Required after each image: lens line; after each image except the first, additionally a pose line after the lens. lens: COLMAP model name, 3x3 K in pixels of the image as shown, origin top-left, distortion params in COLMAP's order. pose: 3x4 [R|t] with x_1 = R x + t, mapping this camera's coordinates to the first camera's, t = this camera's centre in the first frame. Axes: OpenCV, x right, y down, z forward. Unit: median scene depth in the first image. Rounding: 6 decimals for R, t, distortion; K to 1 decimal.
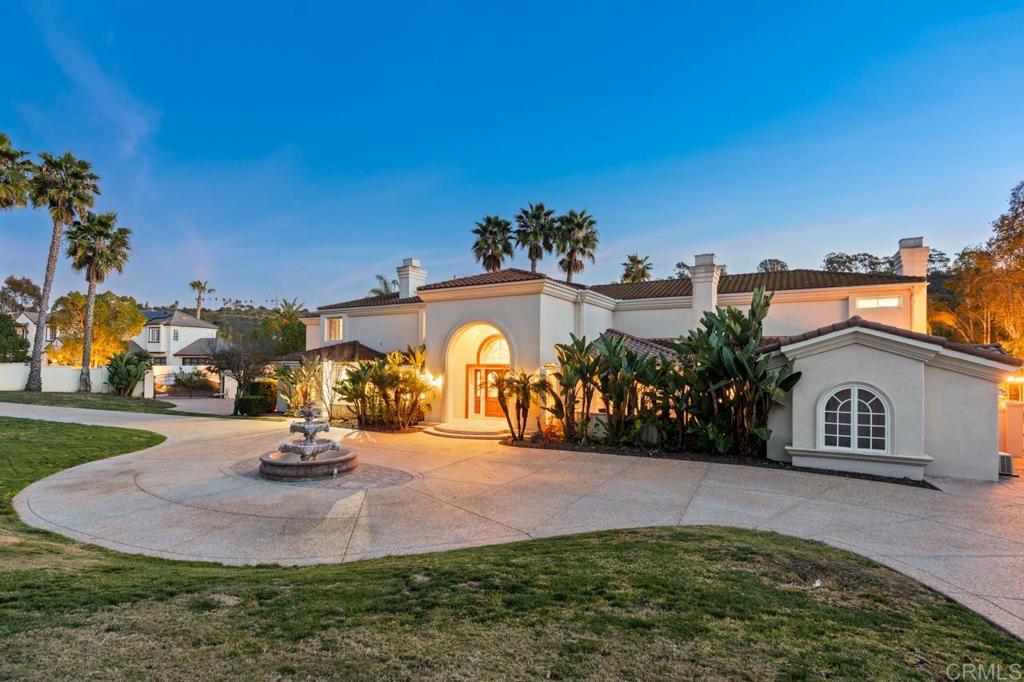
lens RADIAL K [[456.4, 0, 512.0], [0, 456.4, 341.0], [0, 0, 1]] dist [-0.003801, -0.000185]
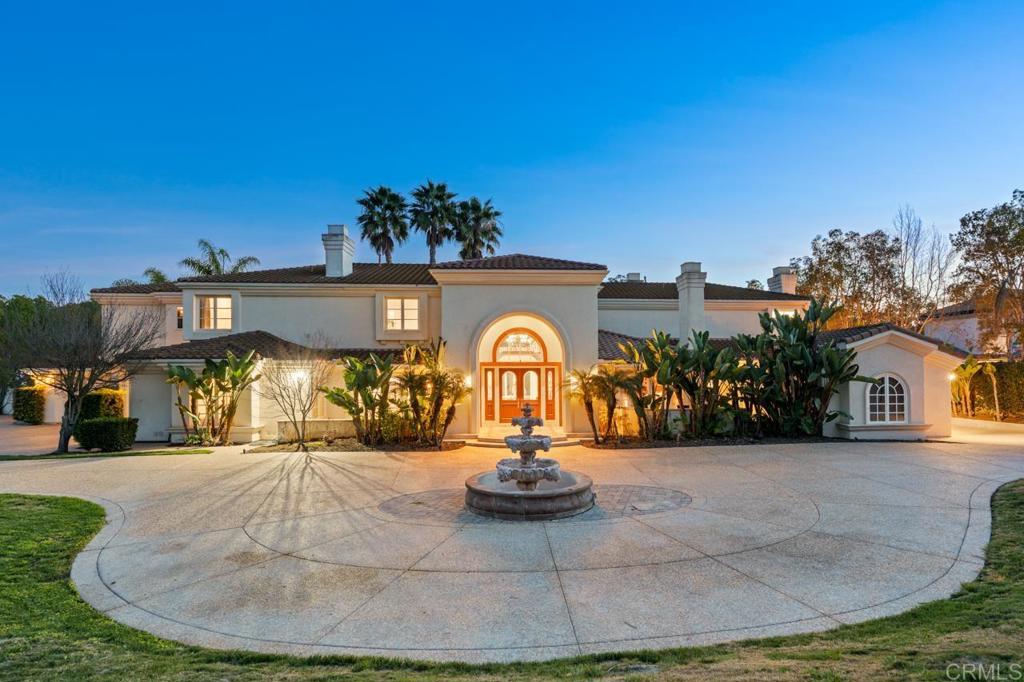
lens RADIAL K [[493.9, 0, 512.0], [0, 493.9, 341.0], [0, 0, 1]] dist [-0.005748, -0.000238]
pose [[0.851027, 0.023569, 0.524593, -0.553753], [-0.019153, 0.999721, -0.013845, 0.024352], [-0.524773, 0.001735, 0.851240, 0.206878]]
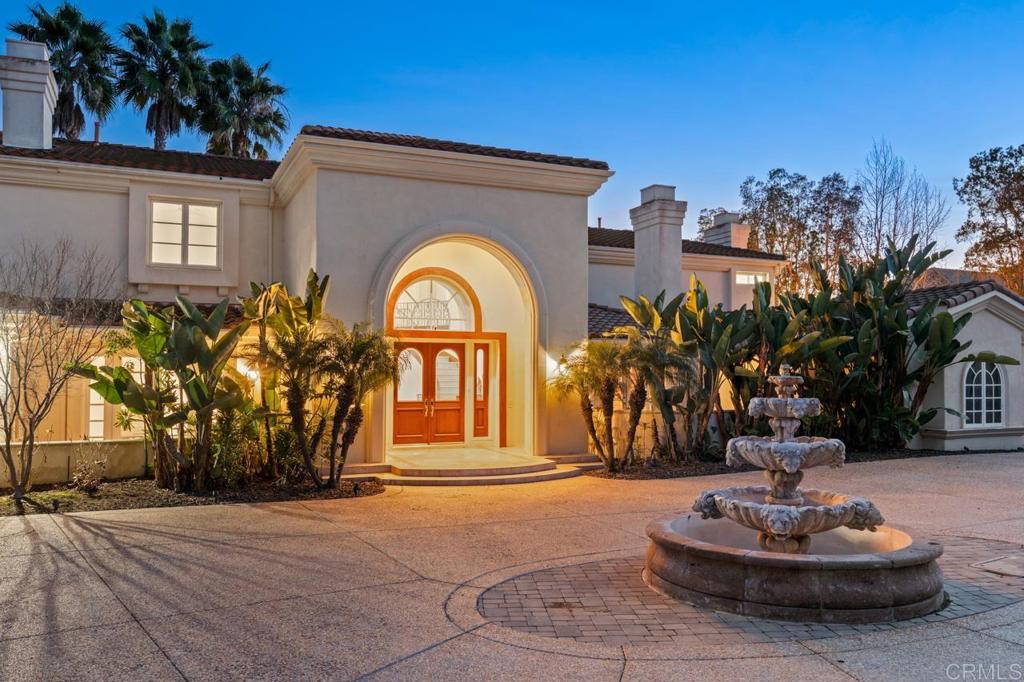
lens RADIAL K [[776.4, 0, 512.0], [0, 776.4, 341.0], [0, 0, 1]] dist [-0.005665, -0.002680]
pose [[0.631448, 0.026727, 0.774958, -0.623917], [-0.035553, 0.999353, -0.005496, 0.065648], [-0.774603, -0.024082, 0.631989, 0.444055]]
